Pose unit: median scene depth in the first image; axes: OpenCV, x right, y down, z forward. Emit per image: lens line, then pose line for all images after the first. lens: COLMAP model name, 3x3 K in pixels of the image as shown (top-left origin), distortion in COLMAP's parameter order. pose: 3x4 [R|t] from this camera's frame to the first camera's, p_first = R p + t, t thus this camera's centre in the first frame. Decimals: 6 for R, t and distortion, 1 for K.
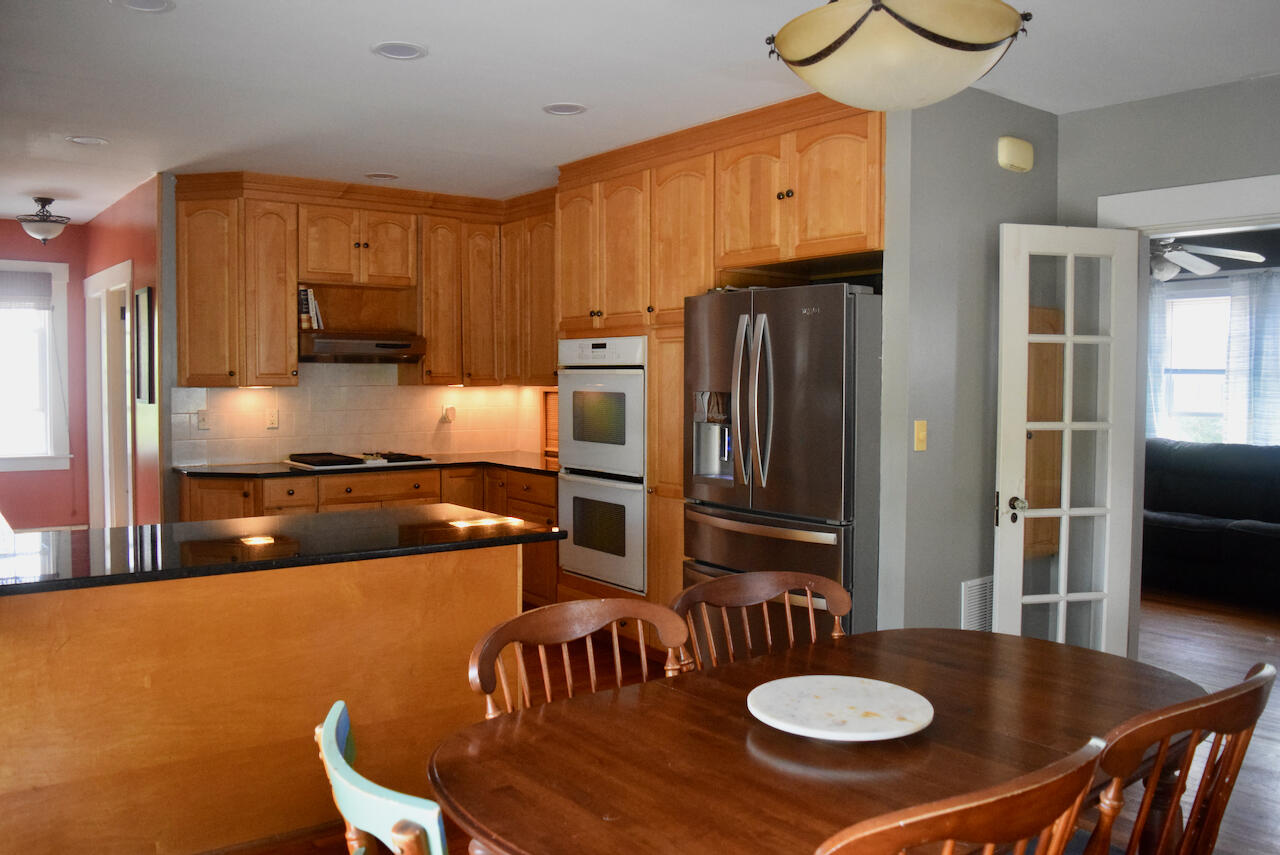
lens RADIAL K [[1004.0, 0, 640.0], [0, 1004.0, 427.5], [0, 0, 1]] dist [-0.081746, 0.001863]
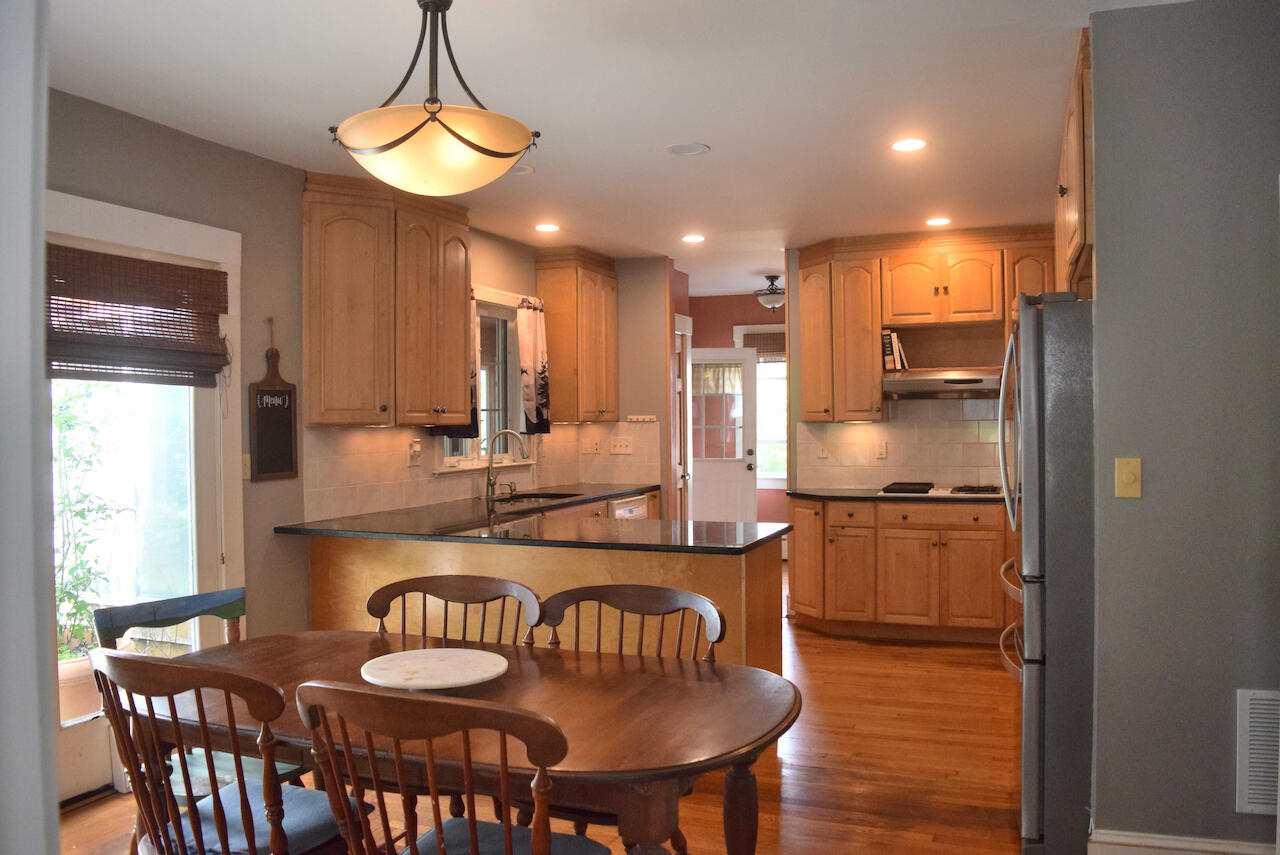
lens RADIAL K [[1034.8, 0, 640.0], [0, 1034.8, 427.5], [0, 0, 1]] dist [-0.088590, 0.009987]
pose [[0.495173, -0.001768, -0.868793, 0.522361], [-0.035586, 0.999117, -0.022316, 0.000918], [0.868065, 0.041967, 0.494673, 0.196079]]
